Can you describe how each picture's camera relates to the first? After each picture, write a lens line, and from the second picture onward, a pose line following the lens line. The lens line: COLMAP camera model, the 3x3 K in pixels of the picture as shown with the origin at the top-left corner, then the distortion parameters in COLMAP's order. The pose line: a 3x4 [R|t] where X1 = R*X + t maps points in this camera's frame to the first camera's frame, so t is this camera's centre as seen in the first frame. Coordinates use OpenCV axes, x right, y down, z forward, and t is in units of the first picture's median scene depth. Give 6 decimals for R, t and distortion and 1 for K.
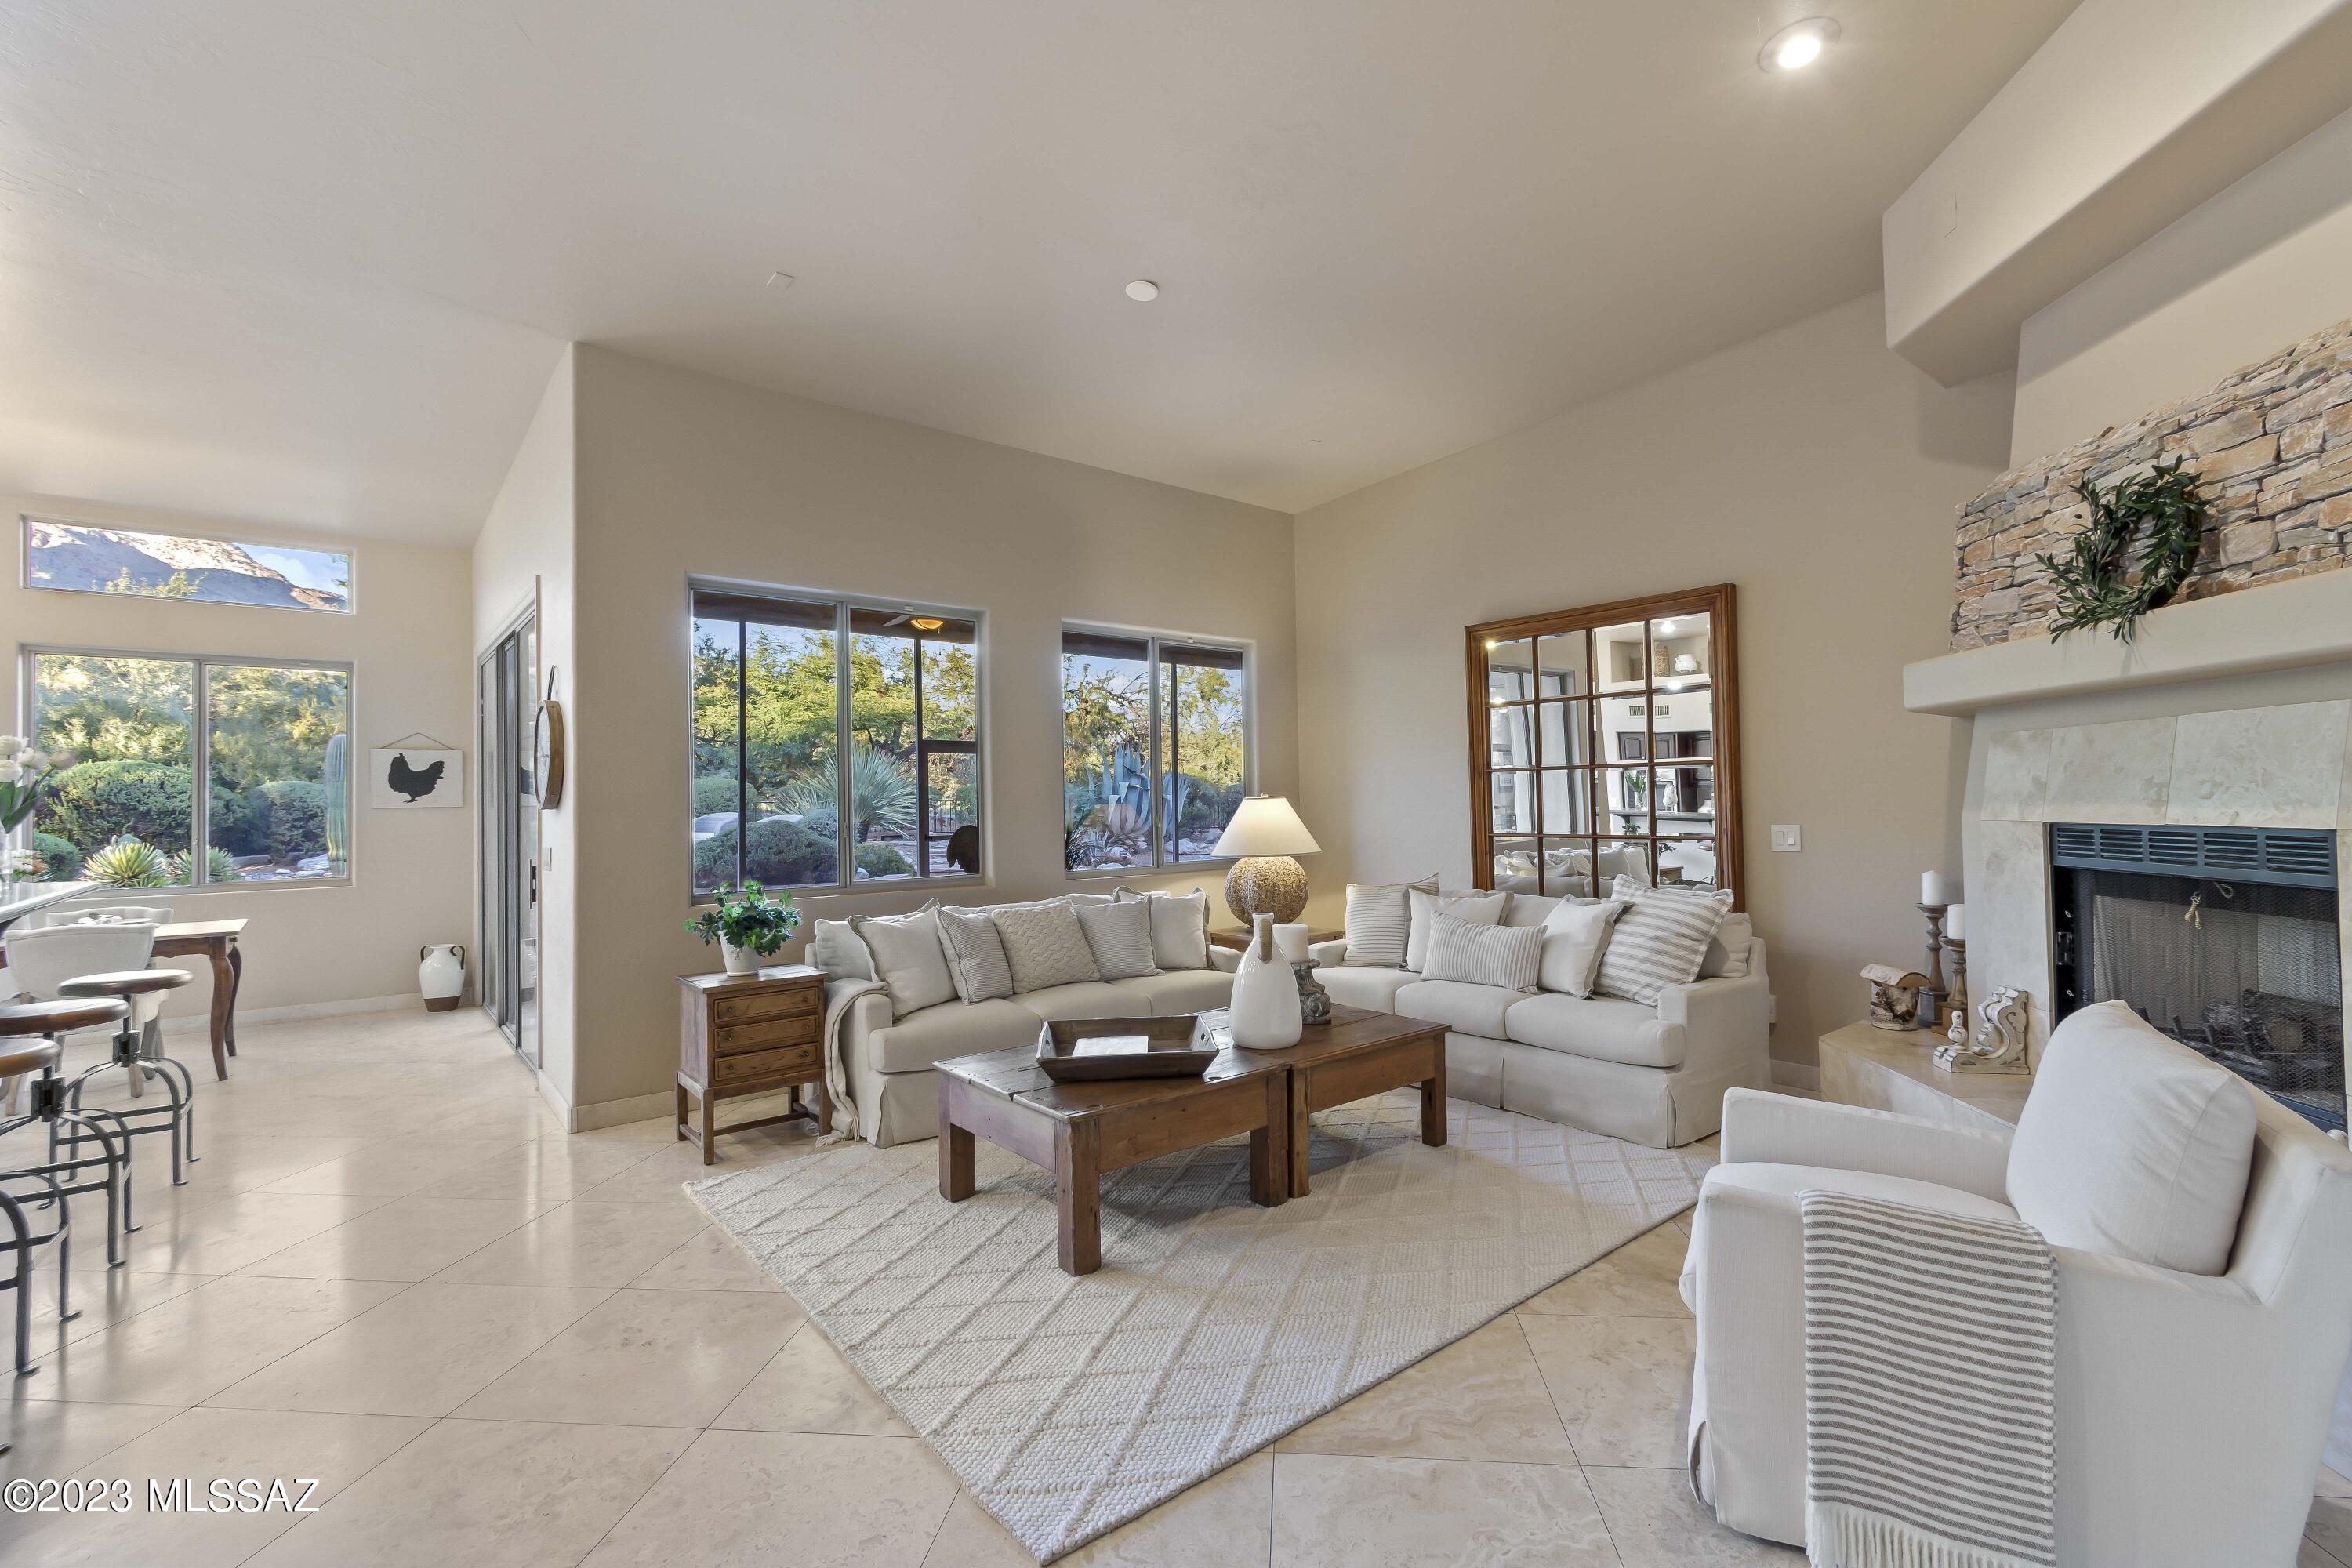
lens RADIAL K [[1047.1, 0, 1187.4], [0, 1047.1, 784.7], [0, 0, 1]] dist [0.006372, -0.000561]
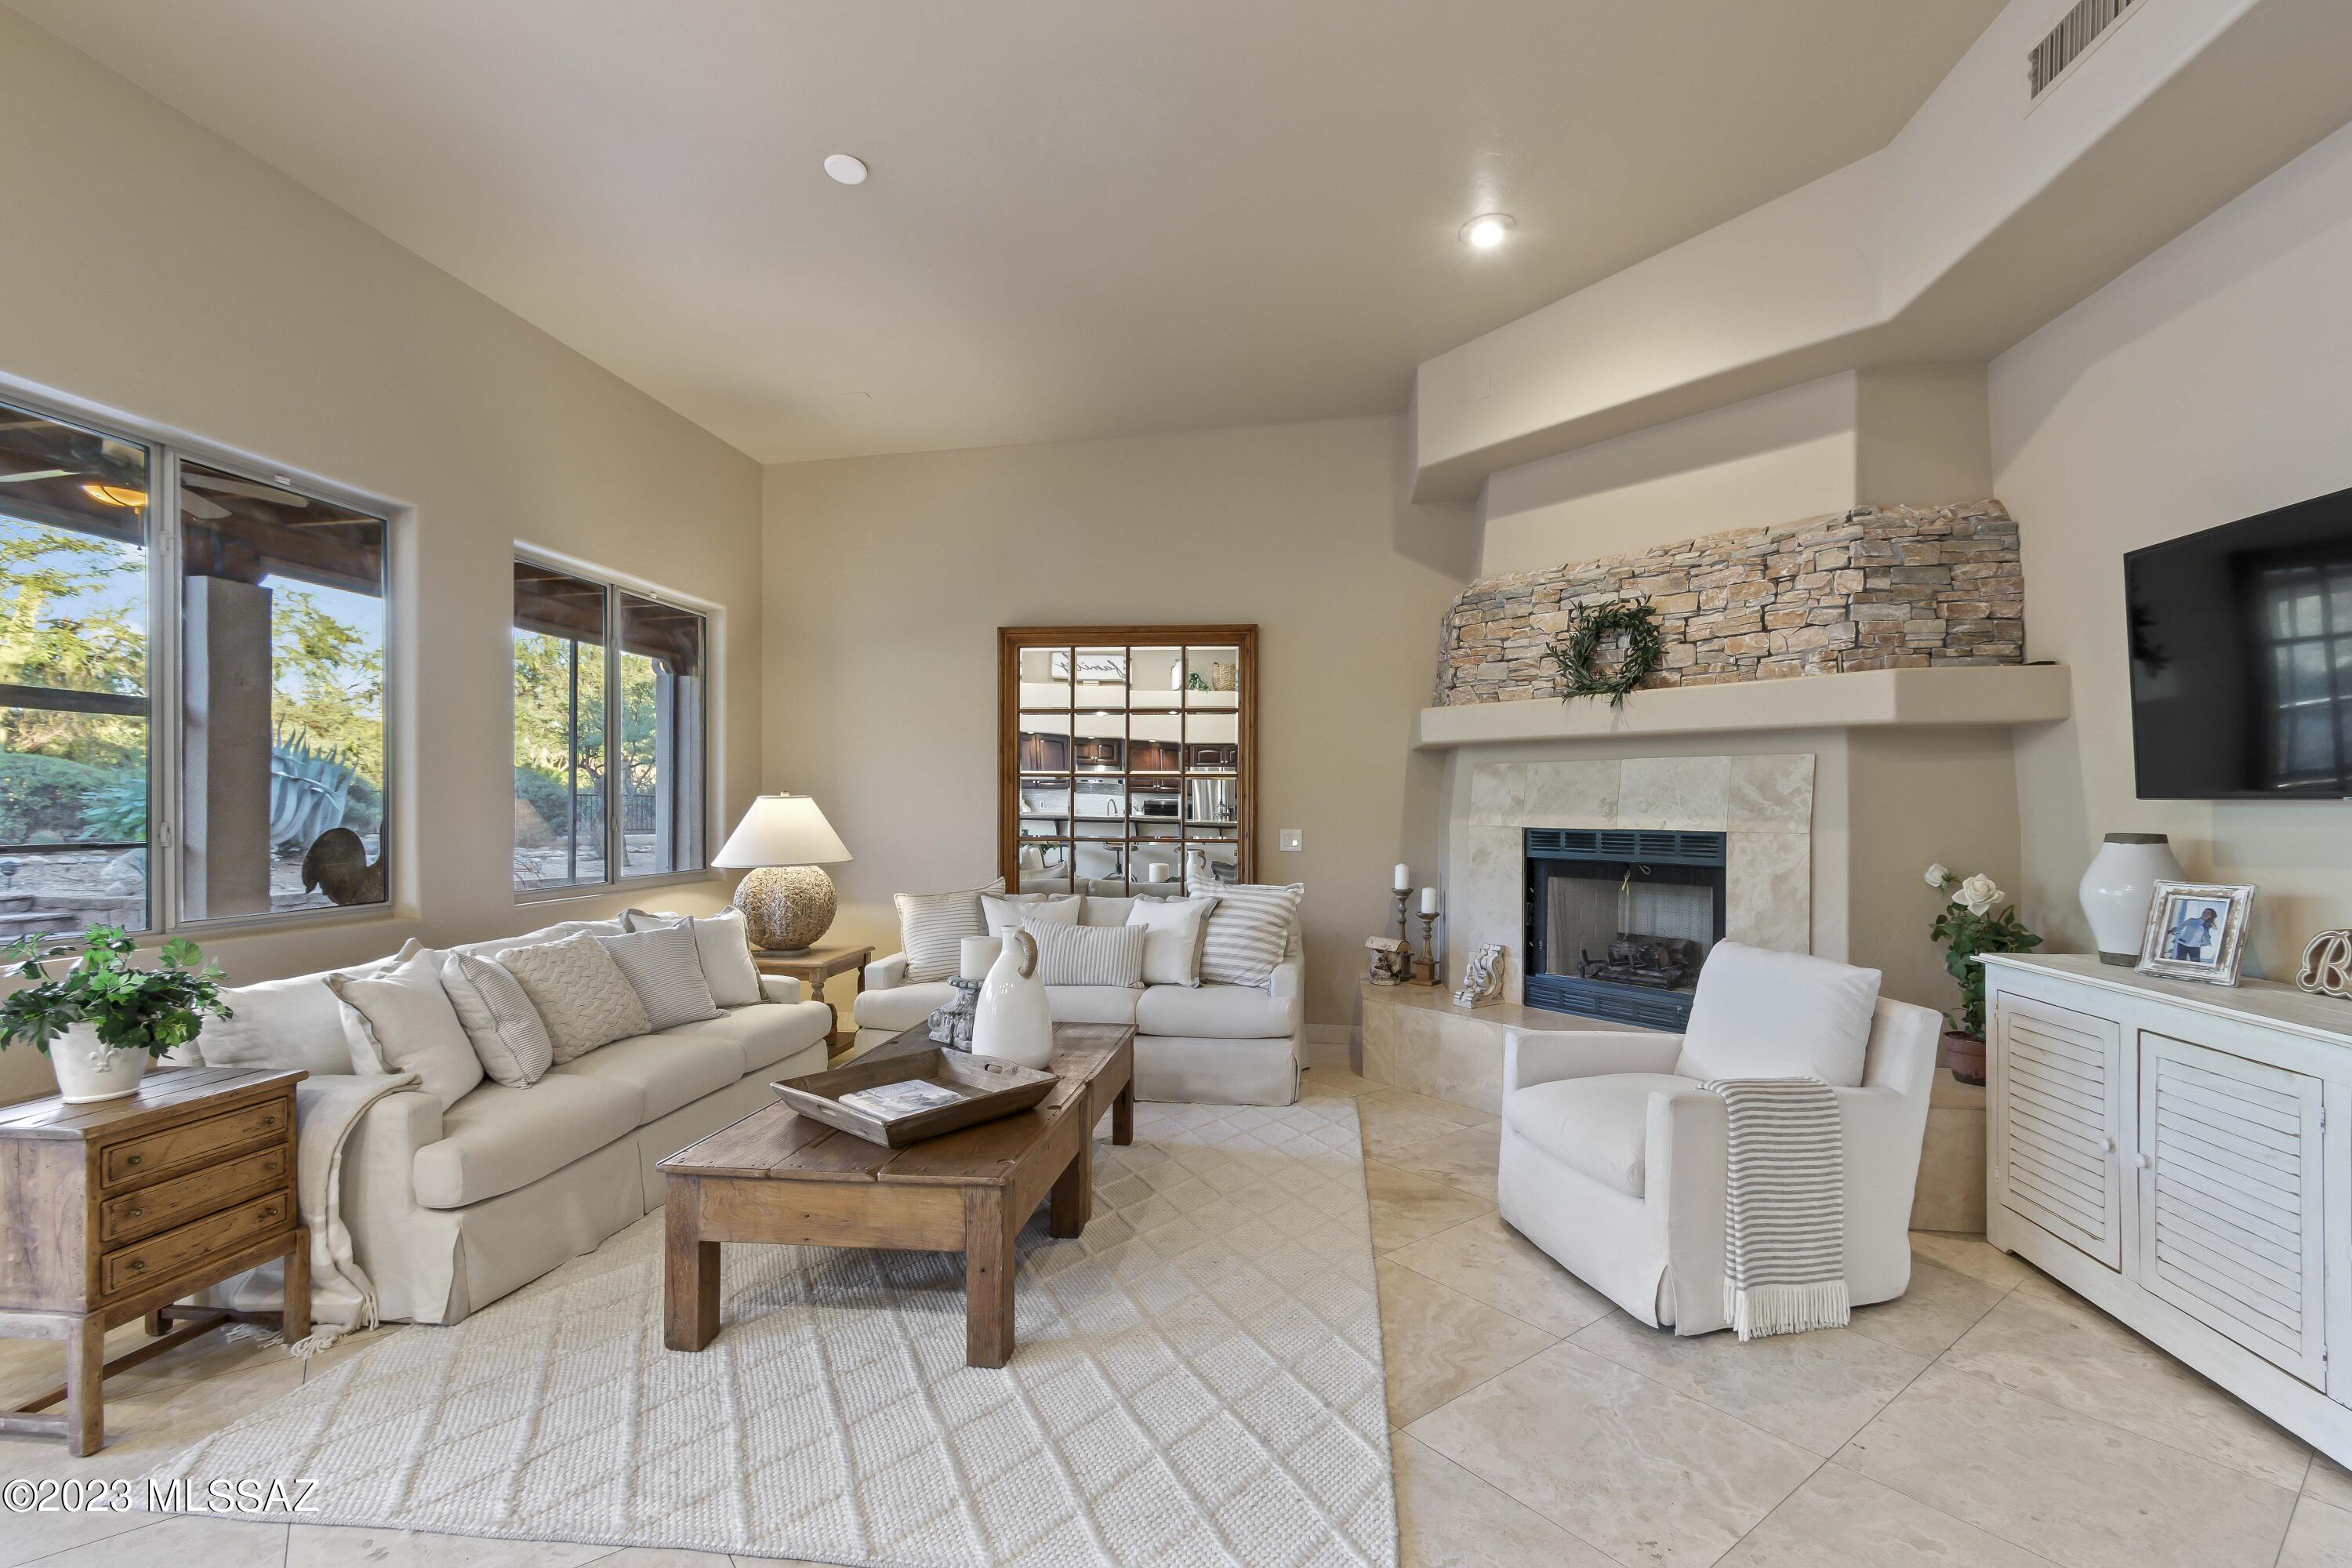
lens RADIAL K [[1047.1, 0, 1277.4], [0, 1047.1, 806.9], [0, 0, 1]] dist [0.006372, -0.000561]
pose [[0.713624, 0.017419, 0.700312, -0.379544], [-0.028170, 0.999596, 0.003843, 0.009872], [-0.699962, -0.022470, 0.713826, 0.182546]]
